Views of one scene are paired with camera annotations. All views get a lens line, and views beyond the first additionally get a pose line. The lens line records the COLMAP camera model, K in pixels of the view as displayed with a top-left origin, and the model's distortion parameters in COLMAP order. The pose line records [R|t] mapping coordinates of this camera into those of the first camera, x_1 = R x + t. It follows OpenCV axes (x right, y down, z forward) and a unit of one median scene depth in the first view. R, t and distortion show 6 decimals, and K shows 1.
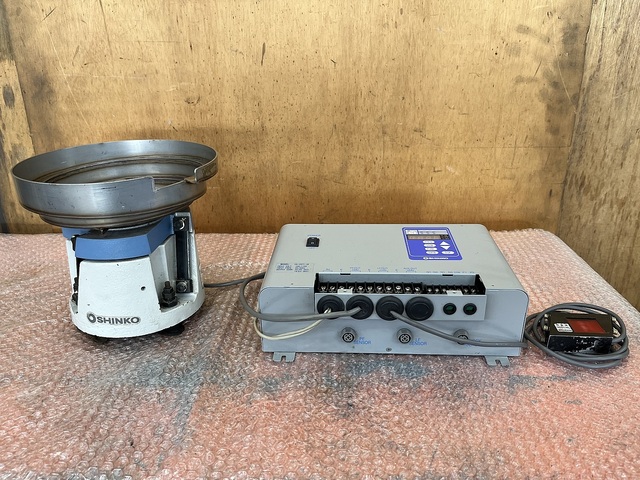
lens RADIAL K [[492.4, 0, 320.0], [0, 492.4, 240.0], [0, 0, 1]] dist [0.071469, -0.143438]
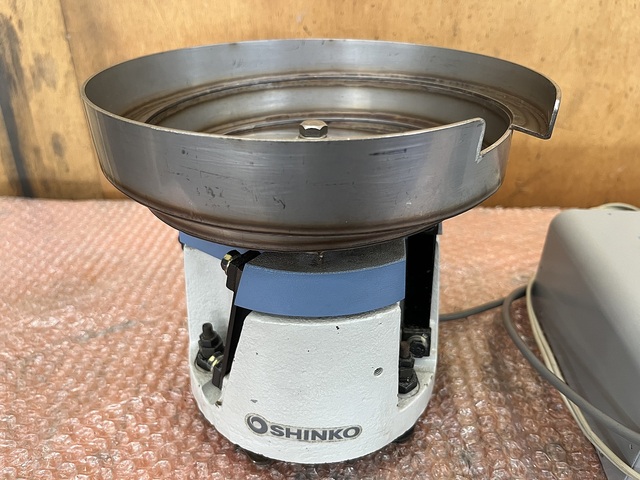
lens RADIAL K [[492.4, 0, 320.0], [0, 492.4, 240.0], [0, 0, 1]] dist [0.071469, -0.143438]
pose [[0.999795, 0.020053, -0.002802, -0.368507], [-0.019538, 0.991806, 0.126250, -0.068145], [0.005310, -0.126170, 0.991994, 0.512928]]
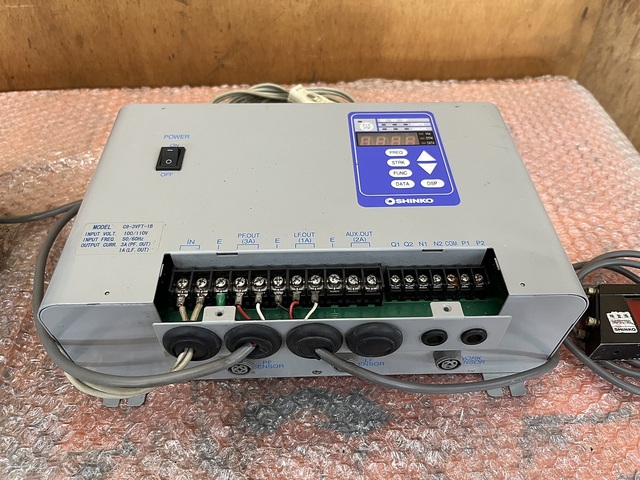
lens RADIAL K [[492.4, 0, 320.0], [0, 492.4, 240.0], [0, 0, 1]] dist [0.071469, -0.143438]
pose [[0.995323, -0.043066, 0.086476, 0.090575], [0.003949, 0.912529, 0.408993, -0.126746], [-0.096526, -0.406738, 0.908431, 0.496681]]
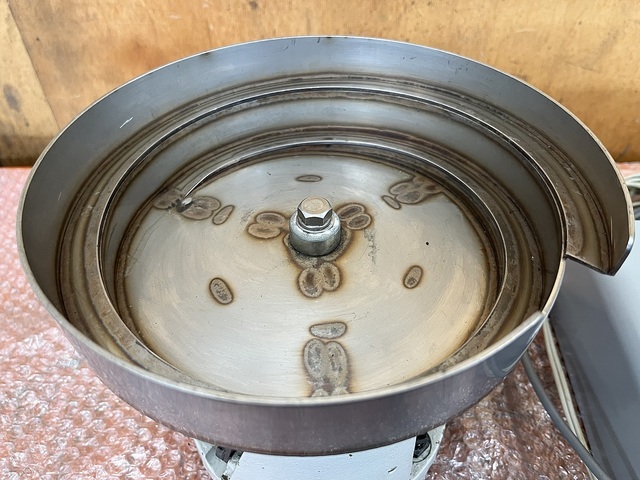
lens RADIAL K [[492.4, 0, 320.0], [0, 492.4, 240.0], [0, 0, 1]] dist [0.071469, -0.143438]
pose [[0.999765, -0.014077, 0.016507, -0.379420], [0.006540, 0.921061, 0.389363, -0.221758], [-0.020686, -0.389163, 0.920937, 0.618266]]
